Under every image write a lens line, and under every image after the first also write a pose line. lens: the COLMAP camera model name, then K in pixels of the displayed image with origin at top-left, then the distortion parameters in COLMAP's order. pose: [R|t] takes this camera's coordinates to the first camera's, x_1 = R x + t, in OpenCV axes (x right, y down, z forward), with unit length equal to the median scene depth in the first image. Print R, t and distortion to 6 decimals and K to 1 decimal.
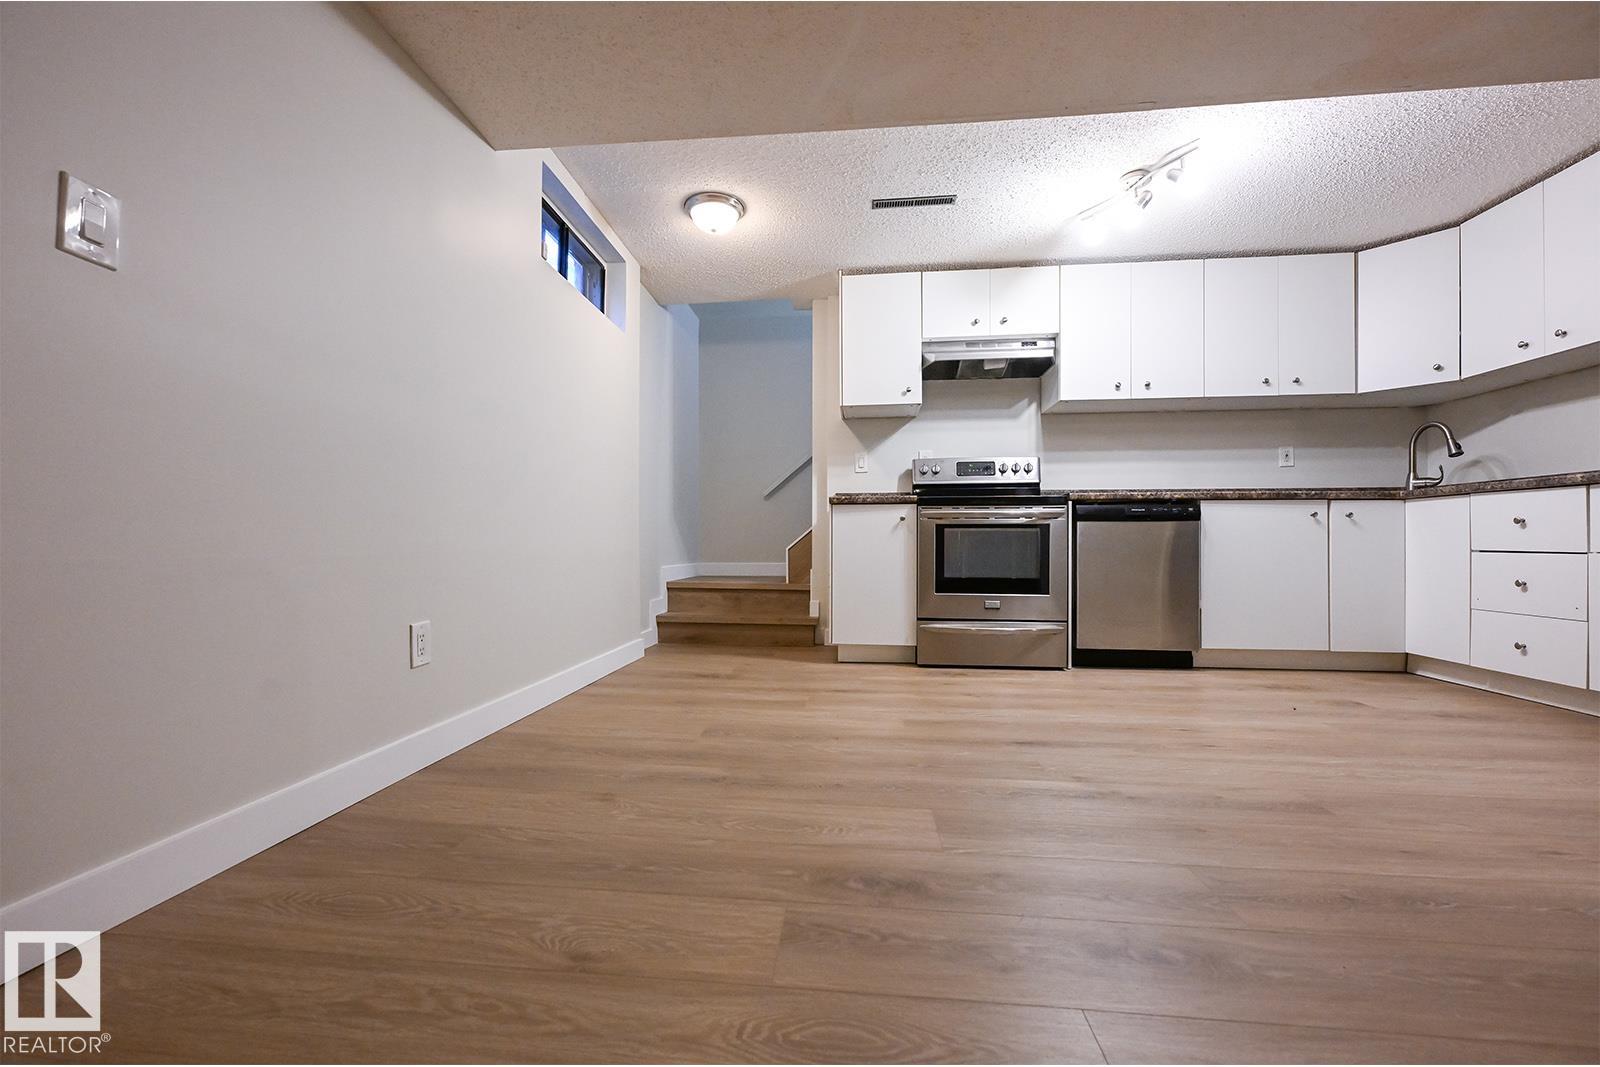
lens RADIAL K [[645.4, 0, 796.6], [0, 645.4, 537.9], [0, 0, 1]] dist [0.000144, -0.000348]
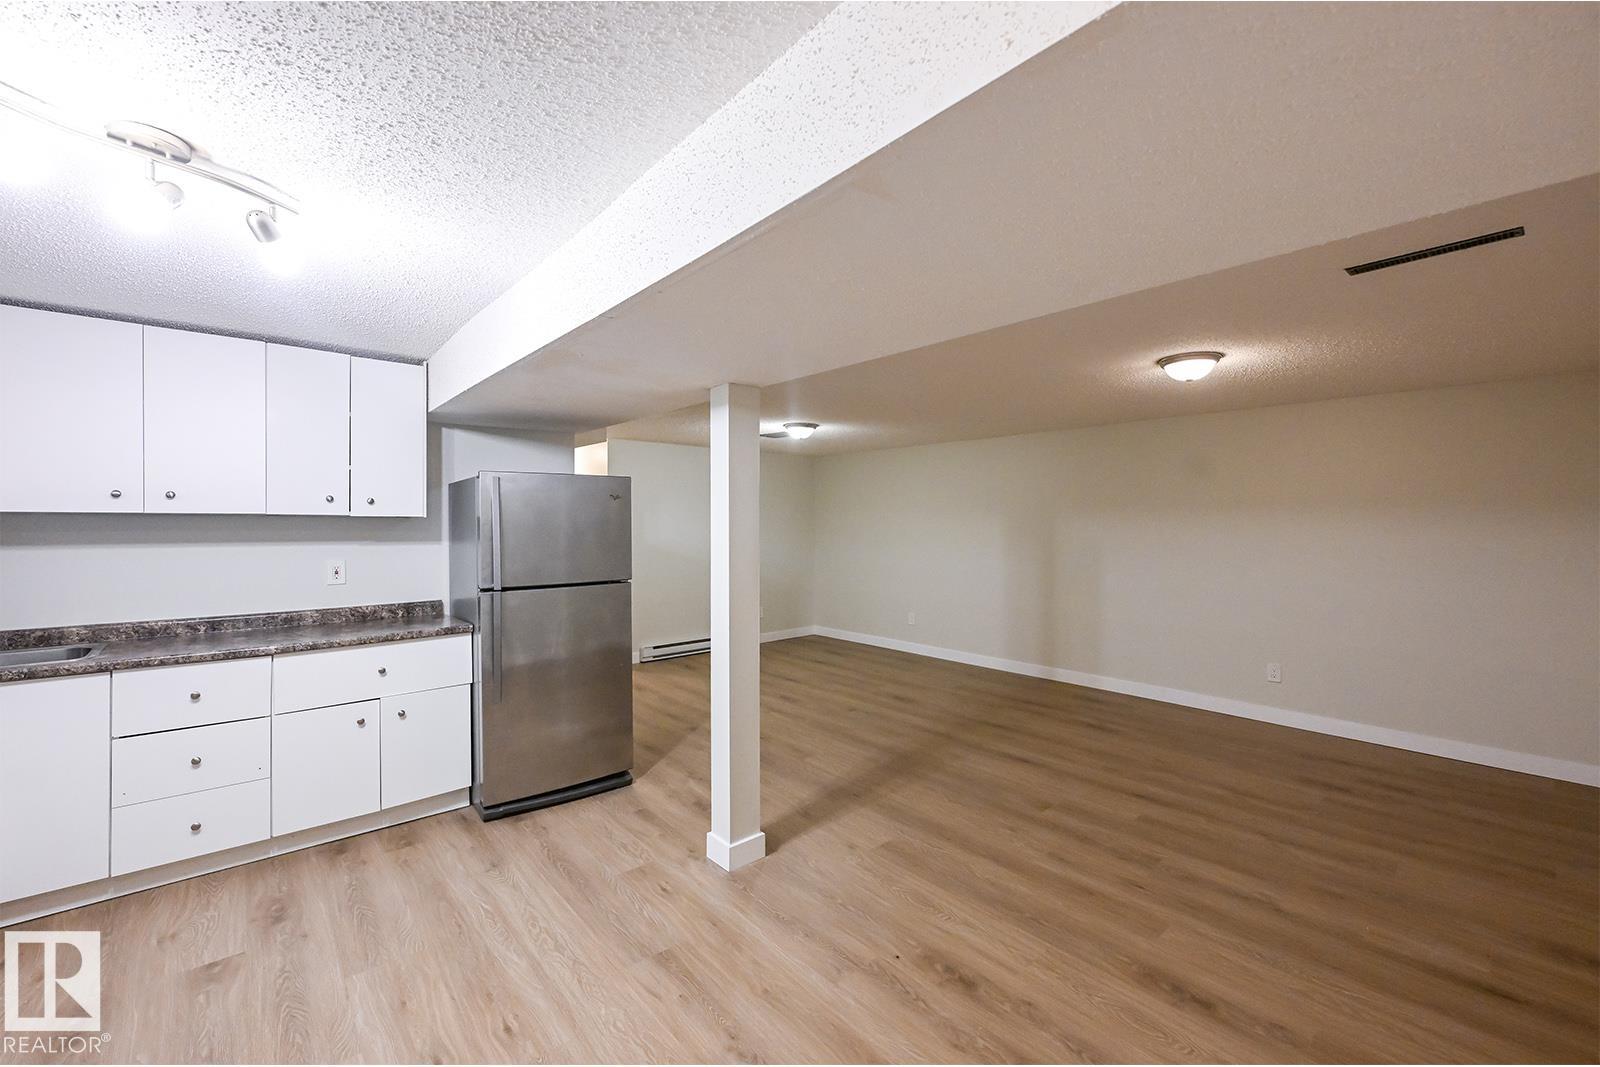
lens RADIAL K [[645.4, 0, 799.6], [0, 645.4, 524.3], [0, 0, 1]] dist [0.000144, -0.000348]
pose [[-0.723389, -0.001178, 0.690440, -0.135553], [-0.007172, 0.999957, -0.005808, -0.201939], [-0.690404, -0.009153, -0.723366, 0.776408]]
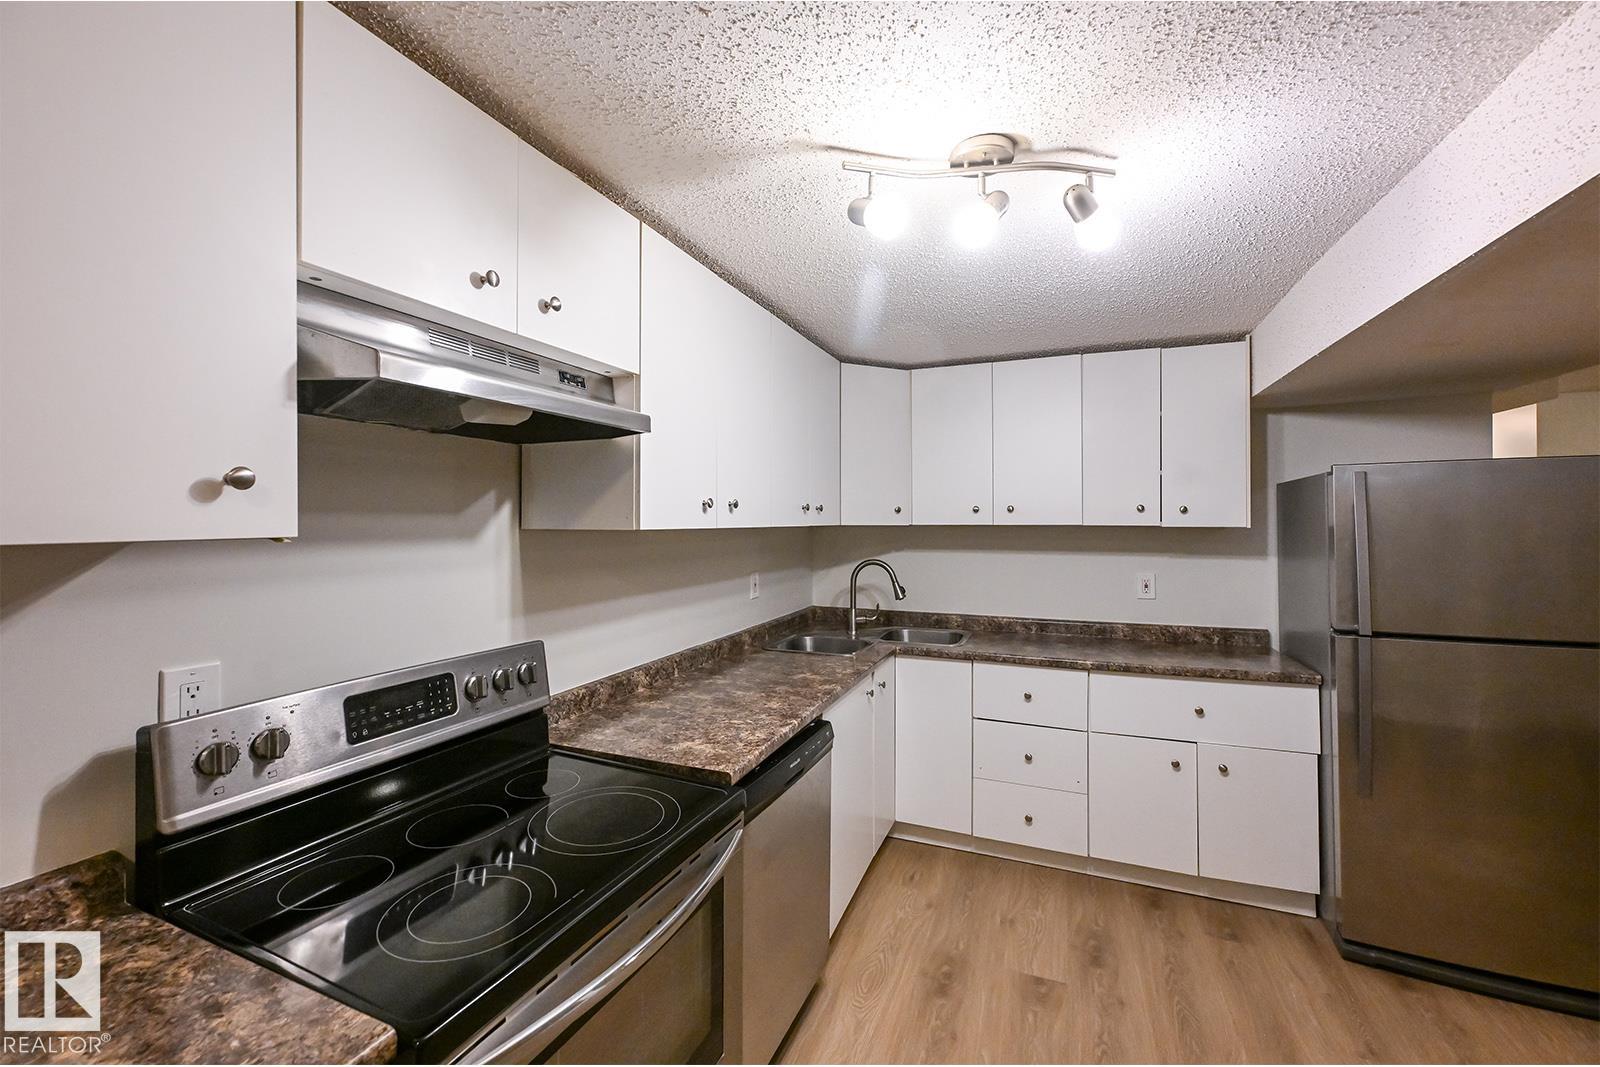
lens RADIAL K [[645.4, 0, 796.1], [0, 645.4, 520.2], [0, 0, 1]] dist [0.000144, -0.000348]
pose [[0.293407, 0.003725, 0.955980, 0.020998], [-0.006588, 0.999977, -0.001875, -0.216880], [-0.955965, -0.005748, 0.293424, 0.759717]]
